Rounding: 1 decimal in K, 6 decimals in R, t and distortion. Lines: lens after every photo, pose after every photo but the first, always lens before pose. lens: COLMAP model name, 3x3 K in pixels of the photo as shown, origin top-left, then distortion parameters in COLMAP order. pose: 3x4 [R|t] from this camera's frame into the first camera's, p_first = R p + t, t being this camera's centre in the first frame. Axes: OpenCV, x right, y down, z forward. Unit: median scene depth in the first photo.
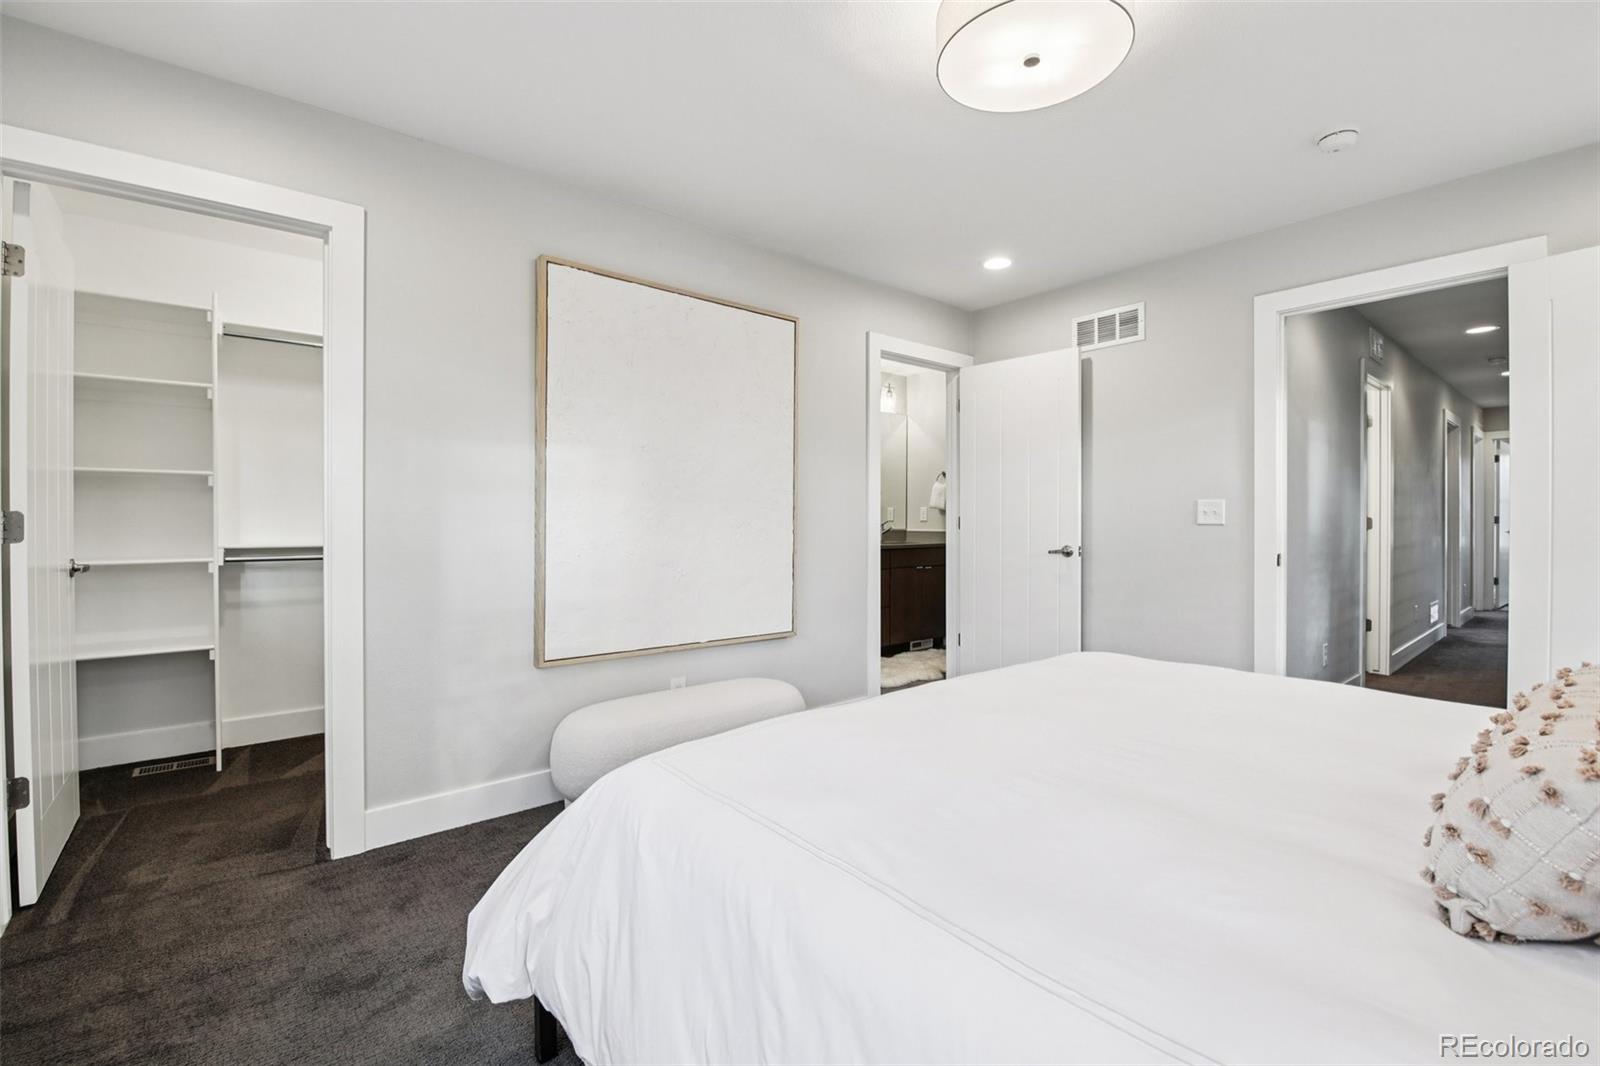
lens RADIAL K [[698.5, 0, 794.5], [0, 698.5, 528.6], [0, 0, 1]] dist [-0.001353, -0.010034]
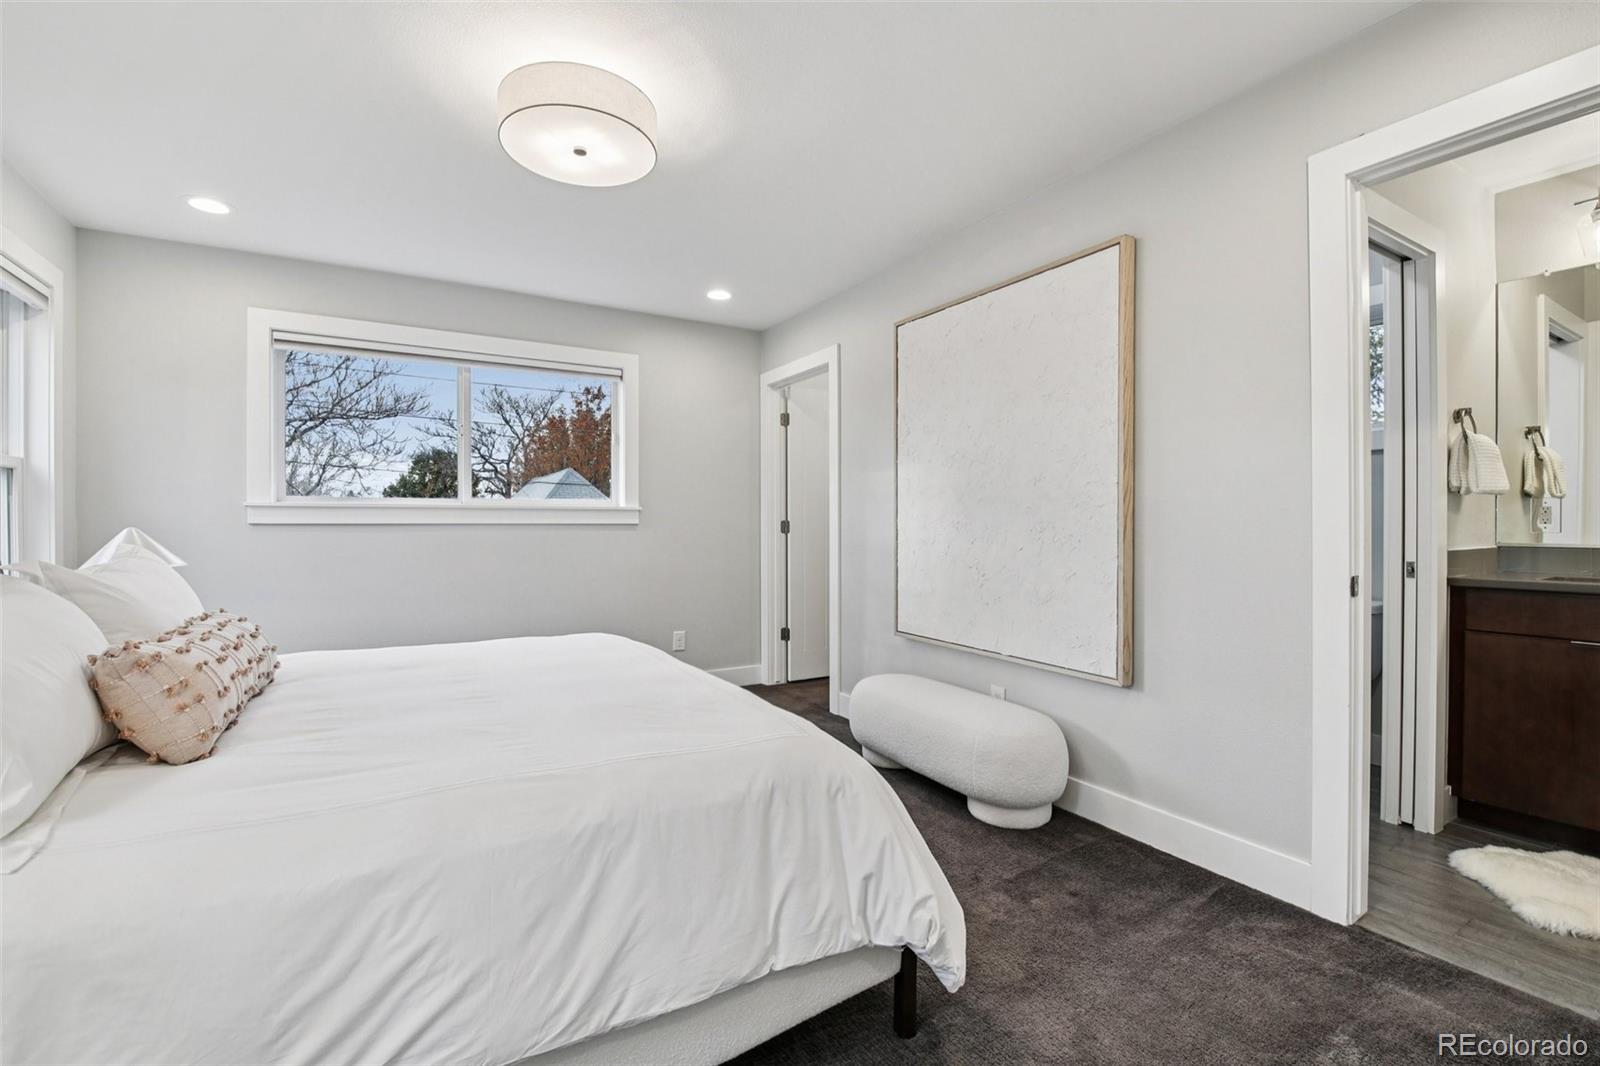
lens RADIAL K [[698.5, 0, 794.5], [0, 698.5, 528.6], [0, 0, 1]] dist [-0.001353, -0.010034]
pose [[-0.164536, 0.005182, -0.986358, 0.850772], [-0.008150, 0.999945, 0.006613, -0.009665], [0.986337, 0.009127, -0.164484, 0.898898]]
